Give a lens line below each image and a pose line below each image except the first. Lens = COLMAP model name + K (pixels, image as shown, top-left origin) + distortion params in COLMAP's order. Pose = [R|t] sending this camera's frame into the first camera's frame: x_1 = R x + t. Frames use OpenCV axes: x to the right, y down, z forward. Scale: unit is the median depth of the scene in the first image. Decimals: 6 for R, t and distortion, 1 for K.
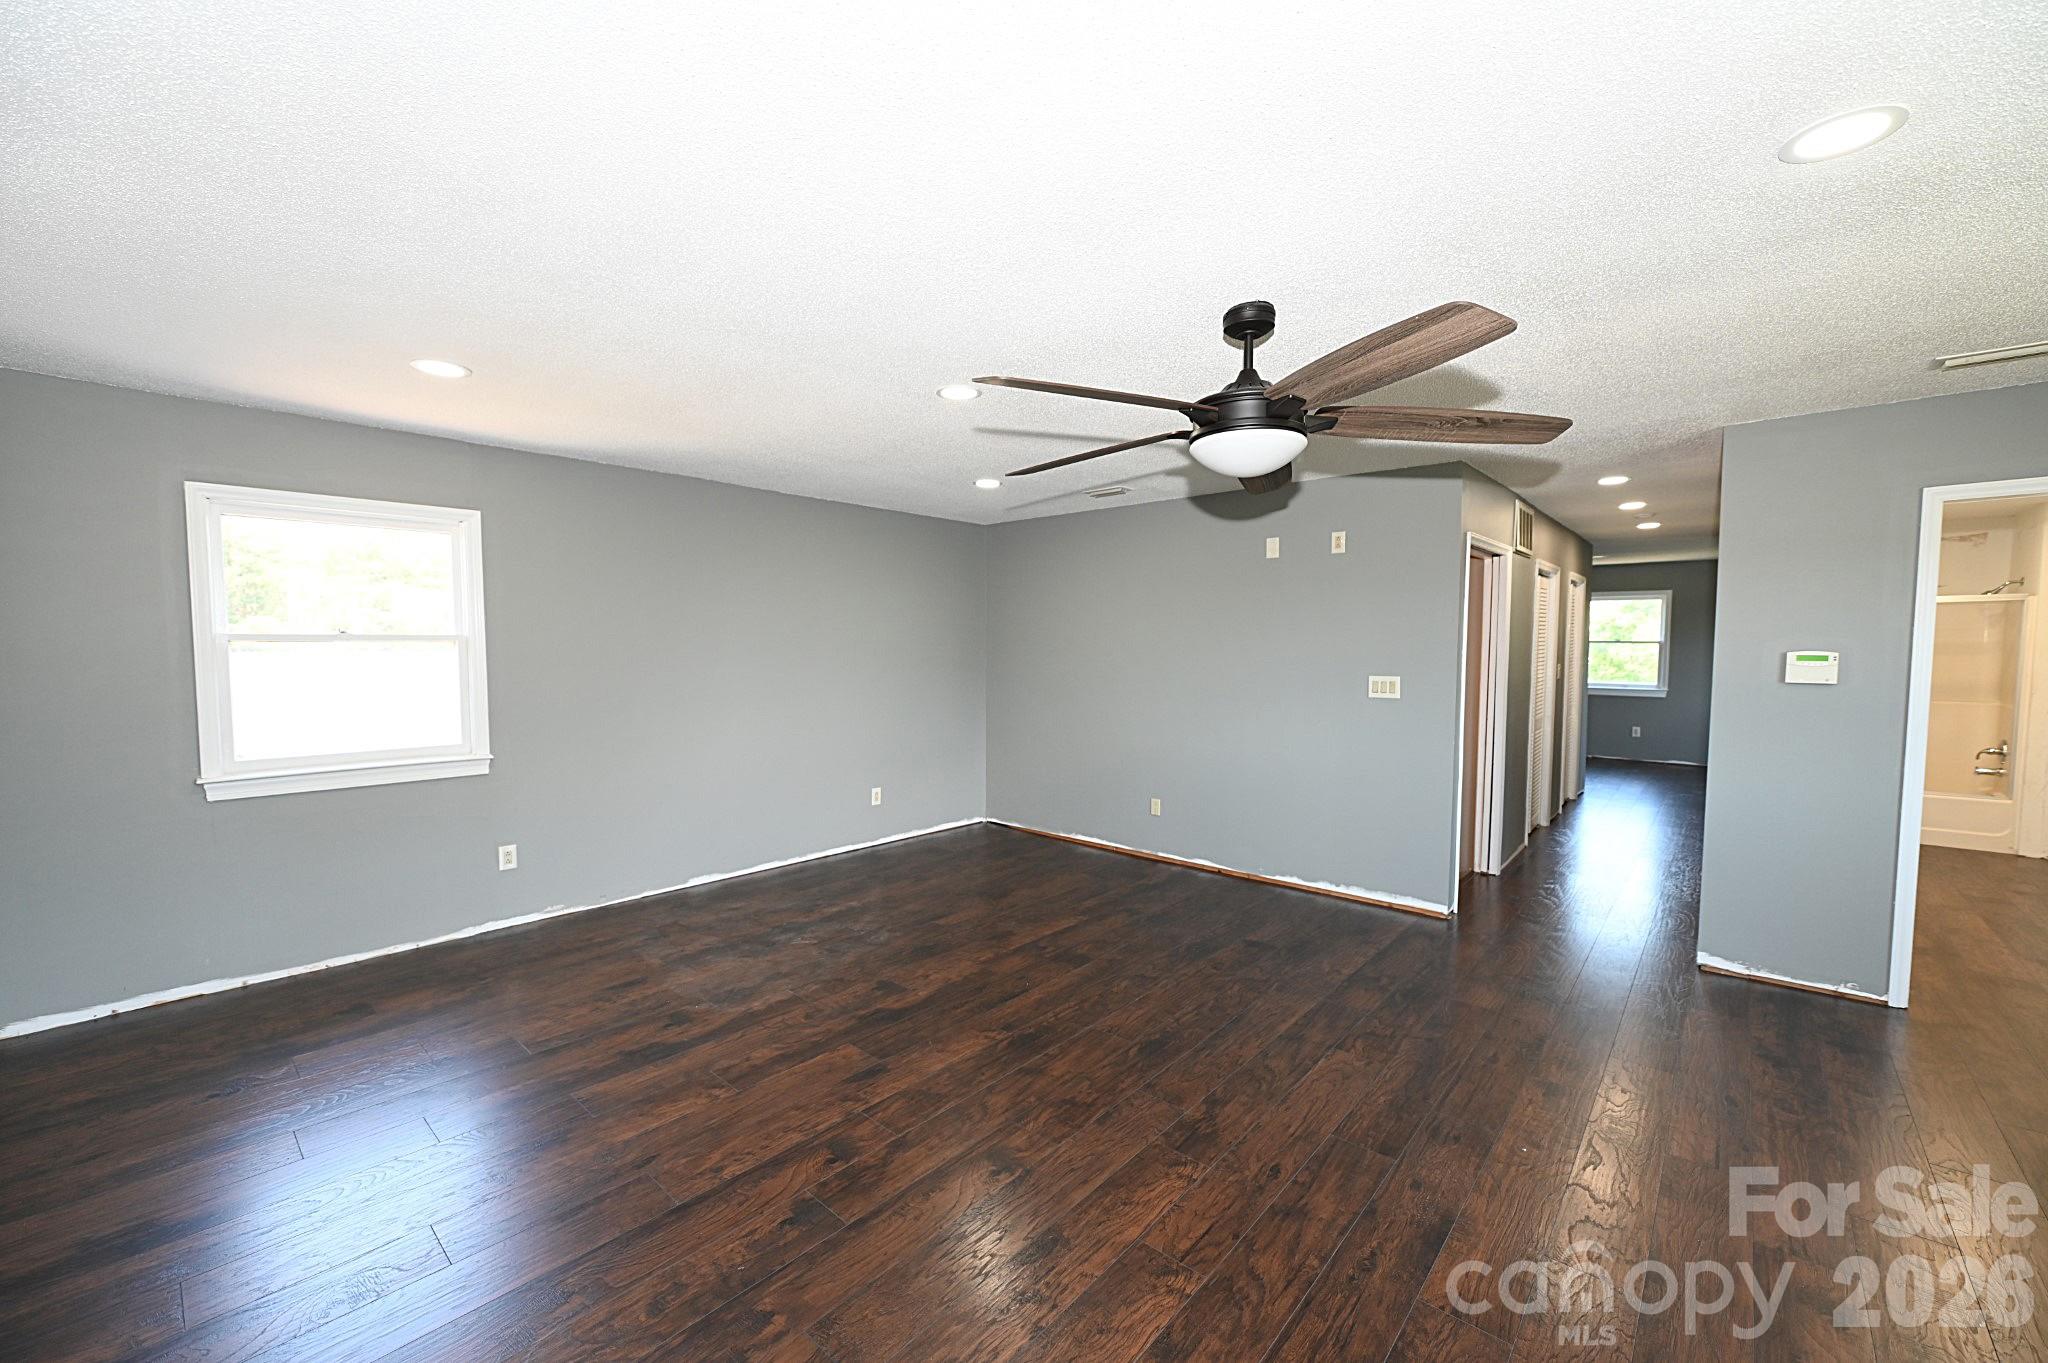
lens RADIAL K [[805.7, 0, 1023.3], [0, 805.7, 688.0], [0, 0, 1]] dist [-0.006755, -0.000483]
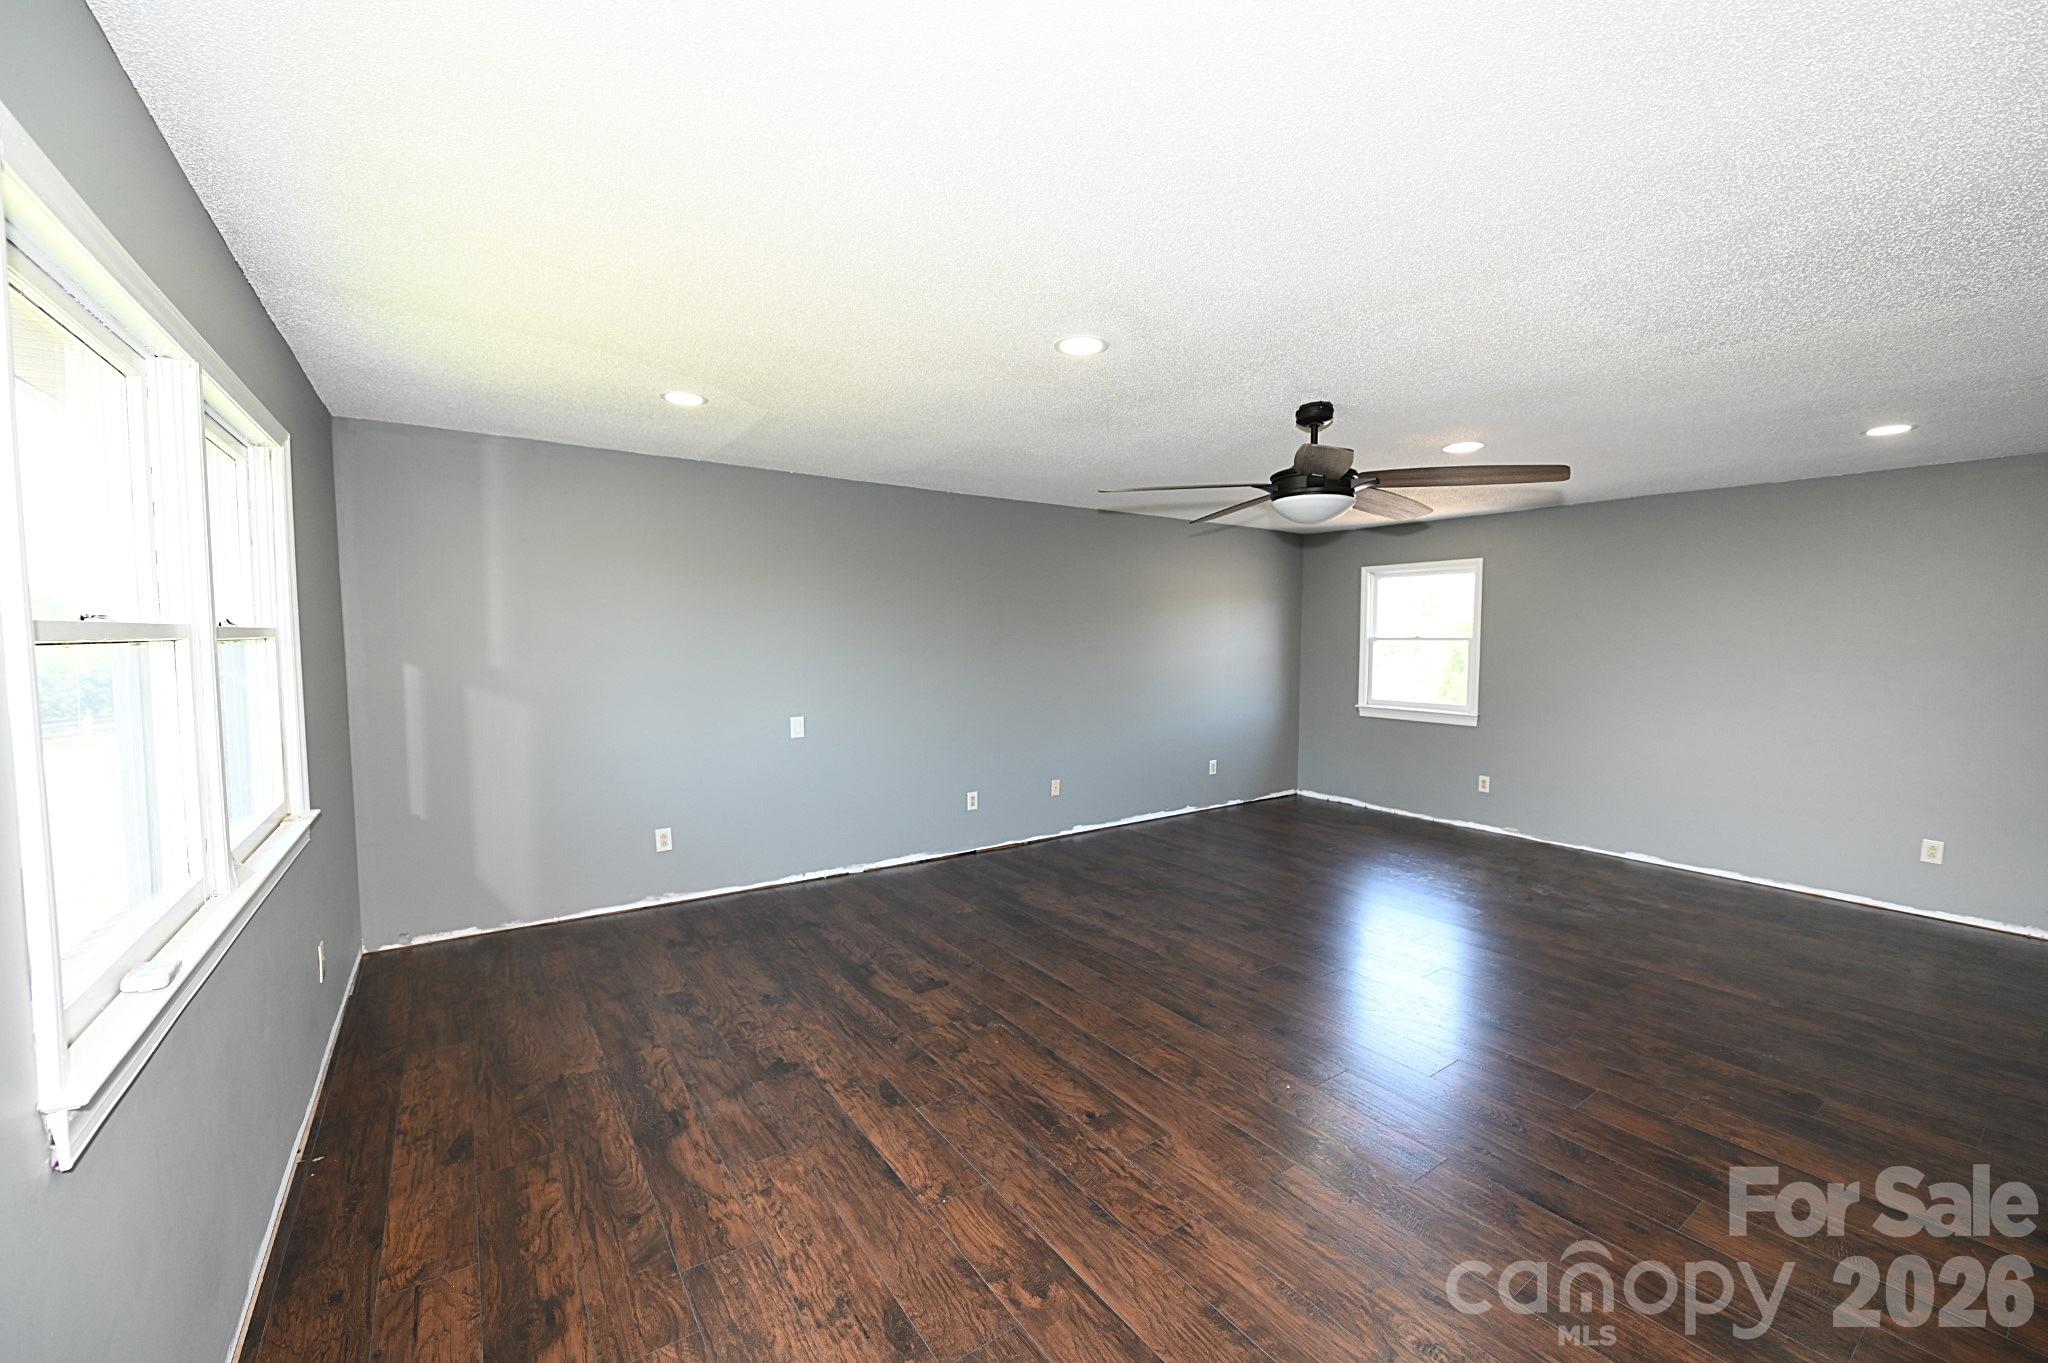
lens RADIAL K [[805.7, 0, 1023.3], [0, 805.7, 688.0], [0, 0, 1]] dist [-0.006755, -0.000483]
pose [[-0.228550, 0.057540, -0.971830, 1.053344], [-0.057222, 0.995732, 0.072412, -0.030430], [0.971849, 0.072160, -0.224281, 0.497760]]
